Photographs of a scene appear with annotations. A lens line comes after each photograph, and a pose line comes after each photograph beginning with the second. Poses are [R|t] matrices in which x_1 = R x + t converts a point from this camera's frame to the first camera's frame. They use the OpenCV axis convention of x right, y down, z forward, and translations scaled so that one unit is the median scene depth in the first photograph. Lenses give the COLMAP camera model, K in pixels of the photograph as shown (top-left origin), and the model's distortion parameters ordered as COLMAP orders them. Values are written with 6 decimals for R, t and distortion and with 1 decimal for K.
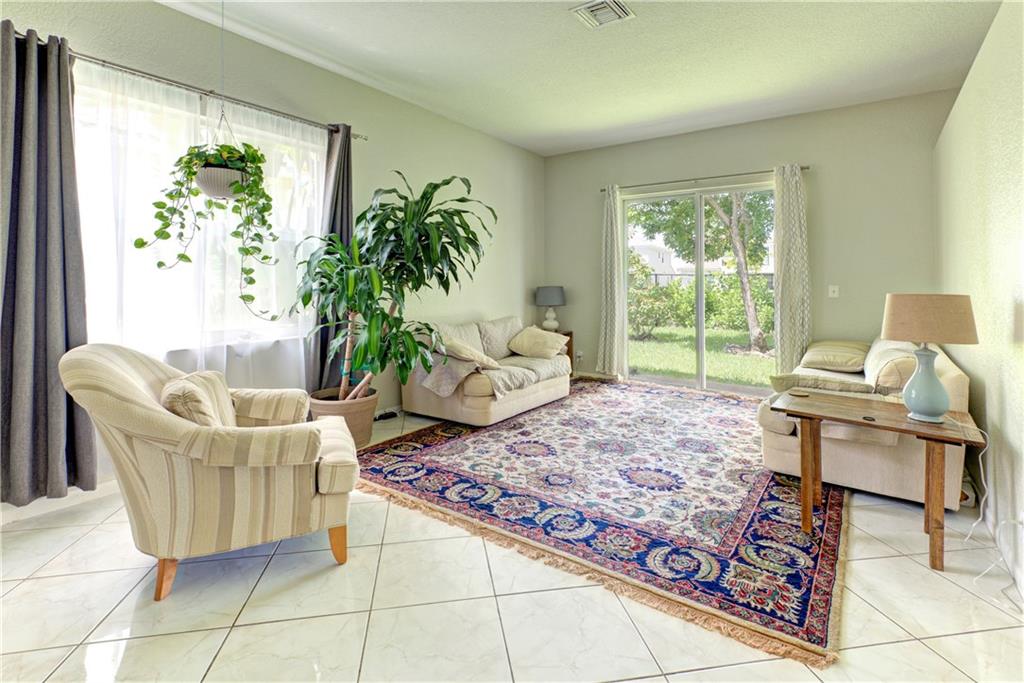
lens RADIAL K [[502.0, 0, 515.7], [0, 502.0, 282.9], [0, 0, 1]] dist [0.015640, -0.005129]
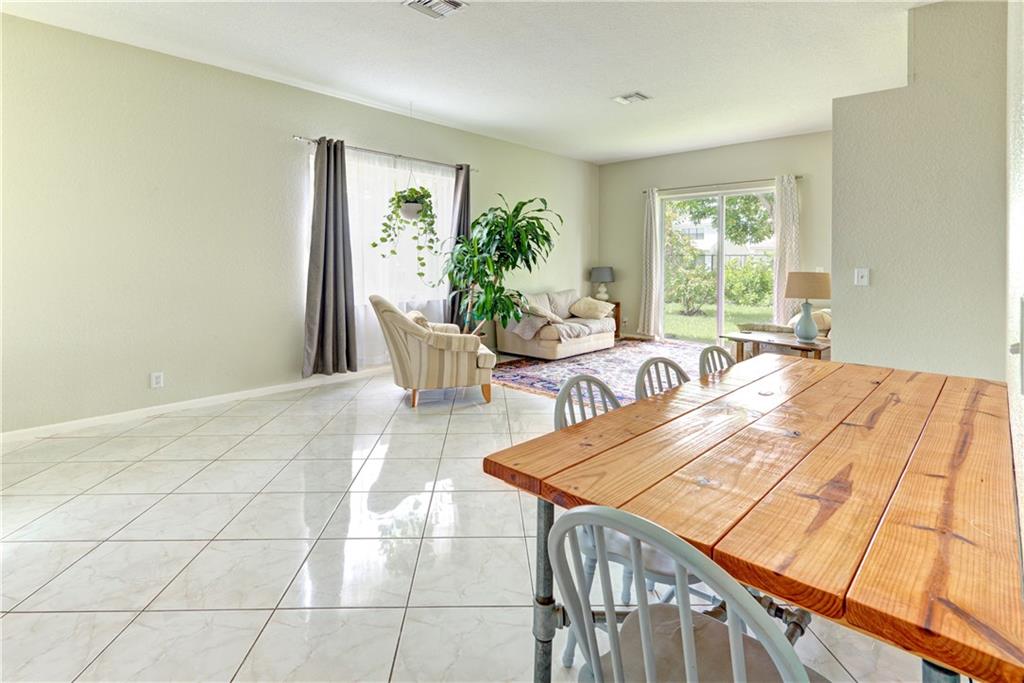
lens RADIAL K [[502.0, 0, 504.7], [0, 502.0, 295.1], [0, 0, 1]] dist [0.015640, -0.005129]
pose [[0.990206, 0.008106, -0.139382, 0.002209], [0.001029, 0.997862, 0.065343, -0.009402], [0.139614, -0.064846, 0.988080, -0.572126]]
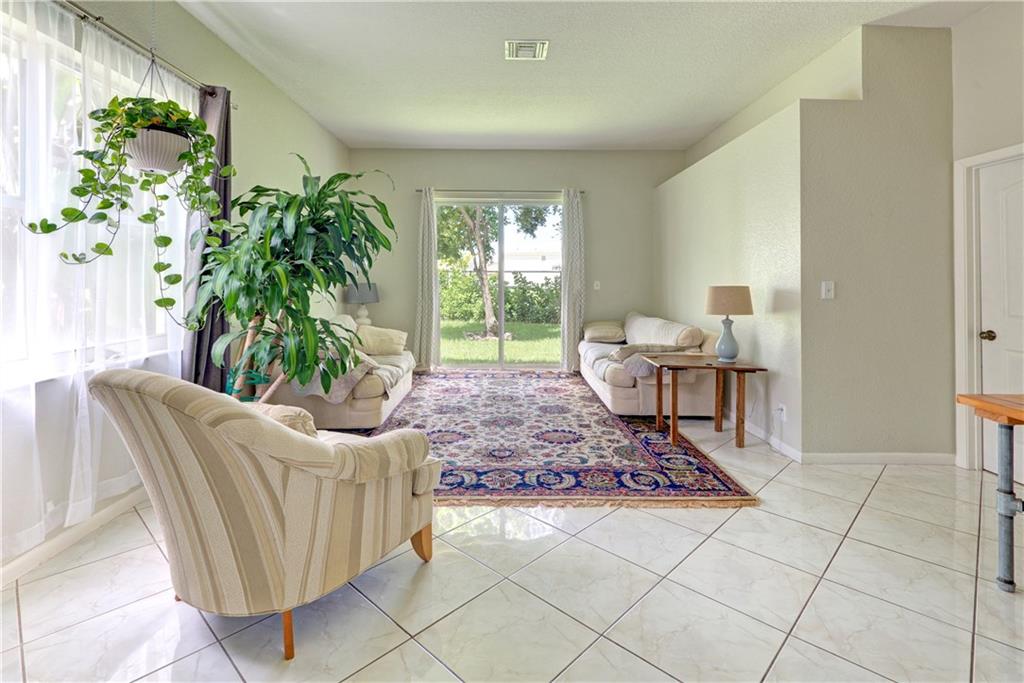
lens RADIAL K [[502.0, 0, 520.0], [0, 502.0, 285.2], [0, 0, 1]] dist [0.015640, -0.005129]
pose [[0.802234, -0.011854, 0.596893, -0.456101], [0.003392, 0.999877, 0.015297, -0.005573], [-0.597001, -0.010247, 0.802175, 0.051812]]
